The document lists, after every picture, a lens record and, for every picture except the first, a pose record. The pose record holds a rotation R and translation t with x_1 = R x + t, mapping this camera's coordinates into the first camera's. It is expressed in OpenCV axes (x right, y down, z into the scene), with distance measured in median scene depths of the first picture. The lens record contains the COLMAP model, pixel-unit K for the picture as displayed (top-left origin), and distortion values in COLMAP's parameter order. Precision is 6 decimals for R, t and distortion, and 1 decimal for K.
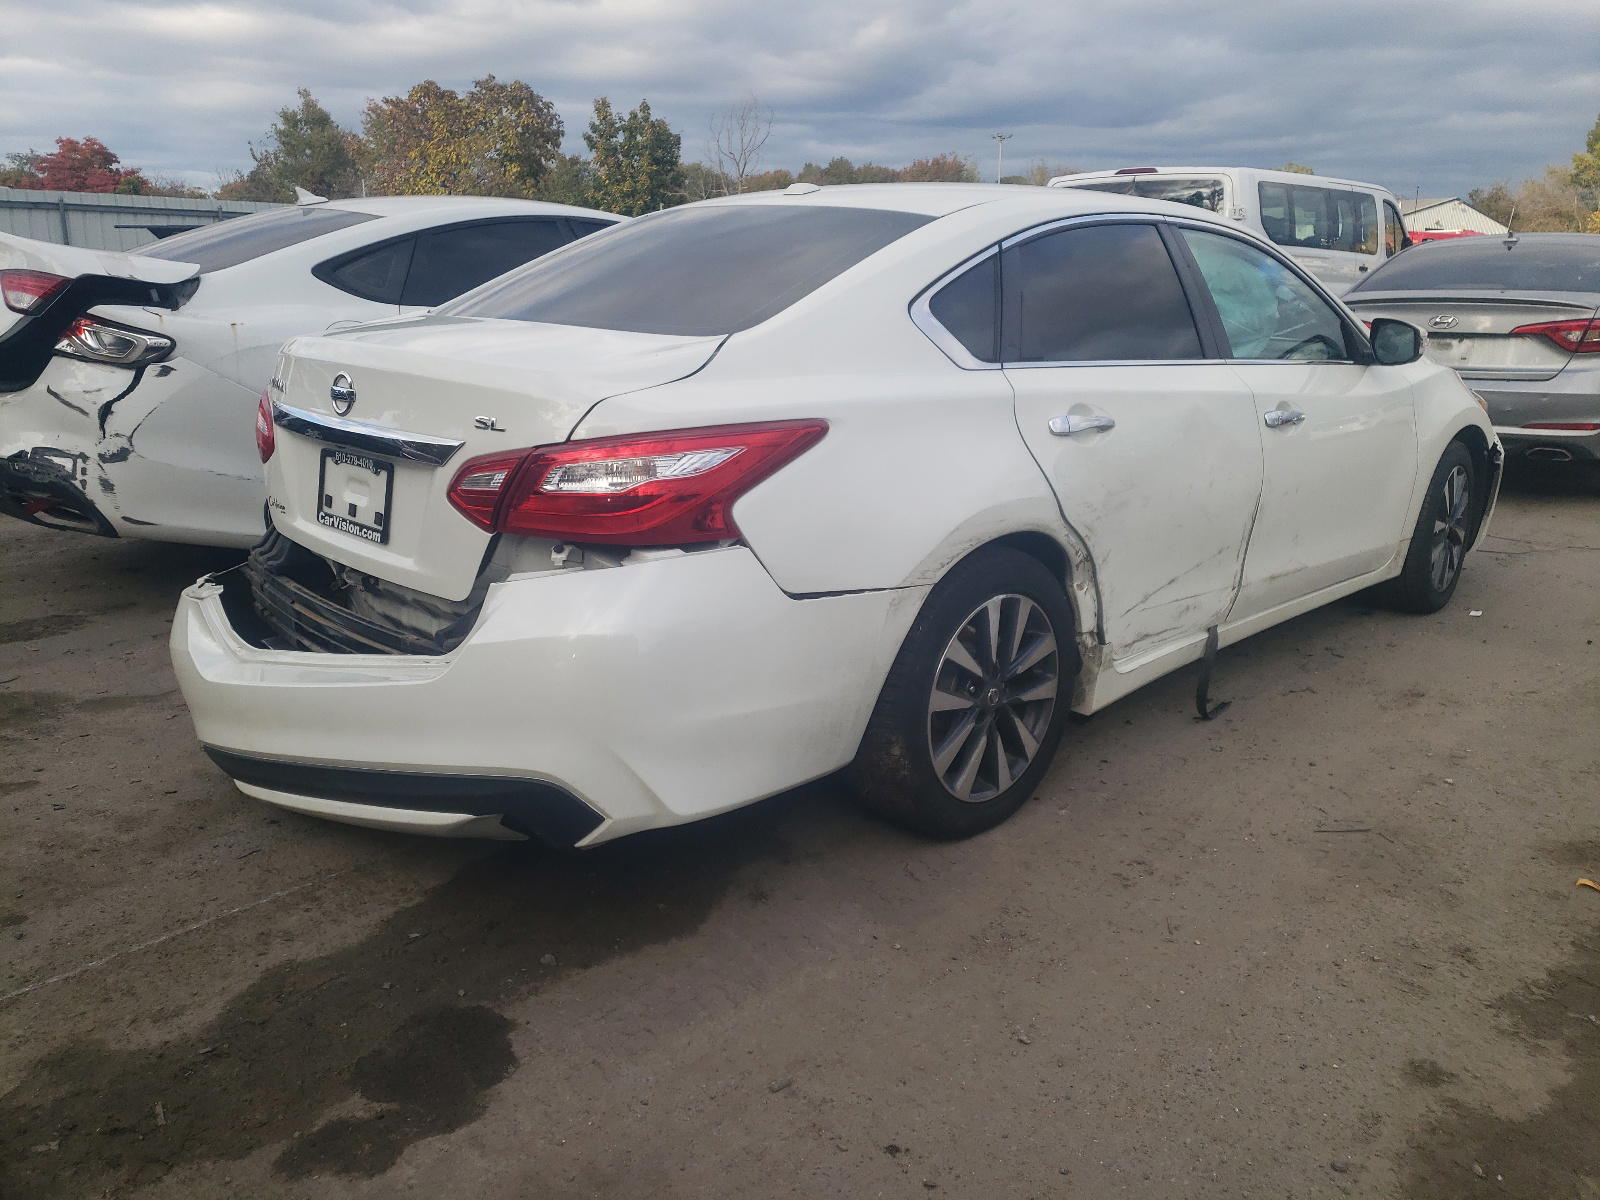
lens RADIAL K [[1204.7, 0, 795.0], [0, 1204.7, 610.5], [0, 0, 1]] dist [0.013001, -0.000930]
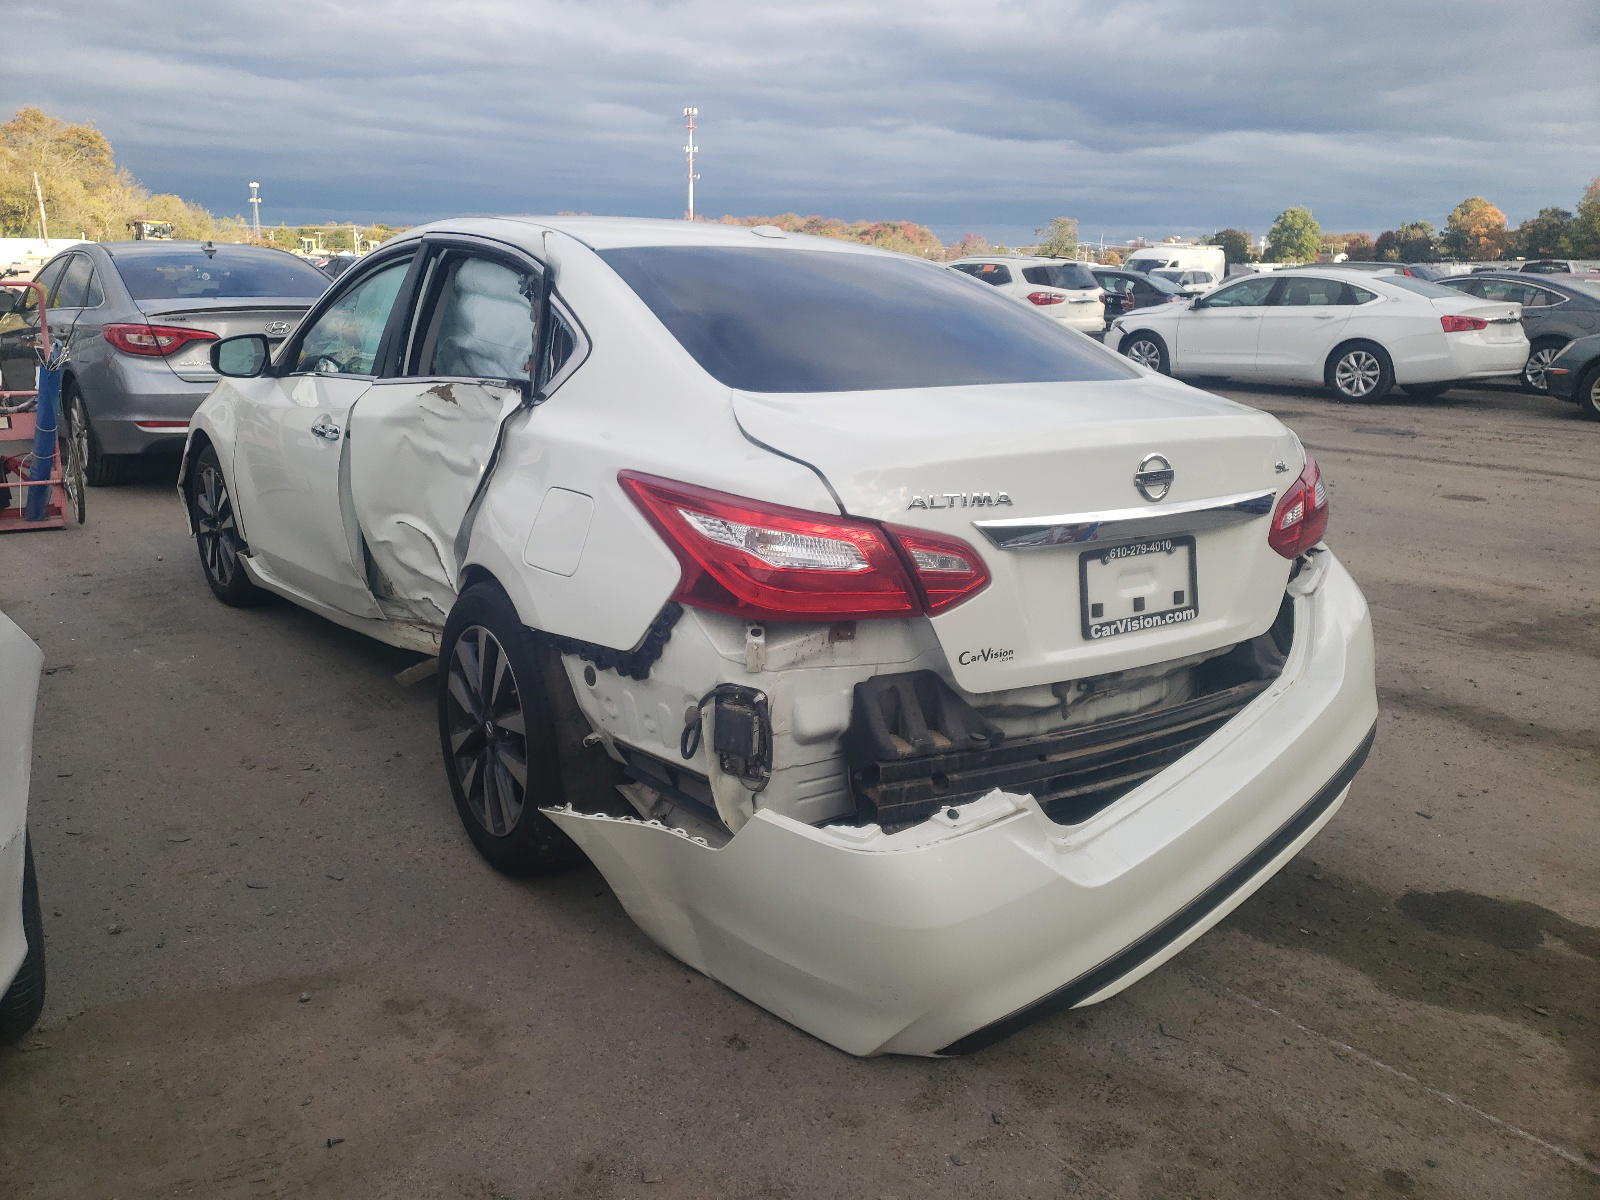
lens RADIAL K [[1204.7, 0, 795.6], [0, 1204.7, 589.5], [0, 0, 1]] dist [0.013001, -0.000930]
pose [[0.206567, -0.263502, 0.942283, -1.337108], [0.237491, 0.947756, 0.212970, -0.365941], [-0.949172, 0.179791, 0.258355, 1.069246]]
